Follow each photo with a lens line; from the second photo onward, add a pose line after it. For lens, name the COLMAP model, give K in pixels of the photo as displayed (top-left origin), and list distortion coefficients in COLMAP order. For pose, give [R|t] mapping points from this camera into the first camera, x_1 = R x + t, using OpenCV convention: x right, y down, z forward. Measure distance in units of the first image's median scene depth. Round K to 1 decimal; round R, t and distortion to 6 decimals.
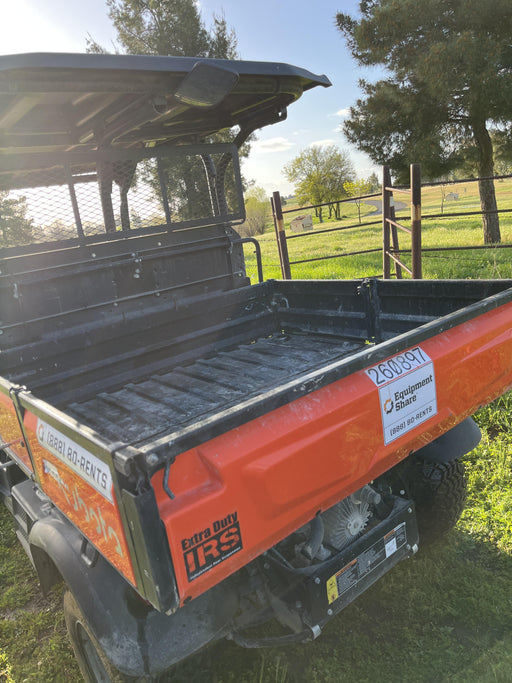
lens RADIAL K [[511.6, 0, 256.0], [0, 511.6, 341.5], [0, 0, 1]] dist [0.001595, -0.046238]
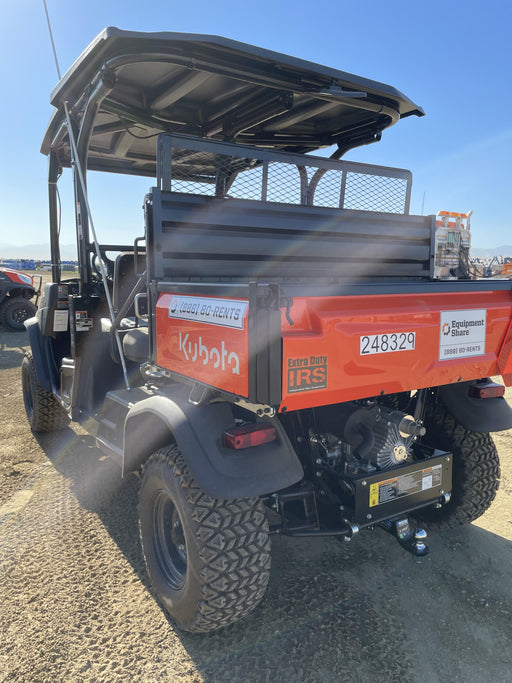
lens RADIAL K [[512.2, 0, 251.6], [0, 512.2, 342.2], [0, 0, 1]] dist [-0.004813, -0.001505]
pose [[0.982453, 0.158180, -0.098824, -0.077067], [-0.167214, 0.981712, -0.091000, 0.328248], [0.082623, 0.105928, 0.990935, -0.267743]]
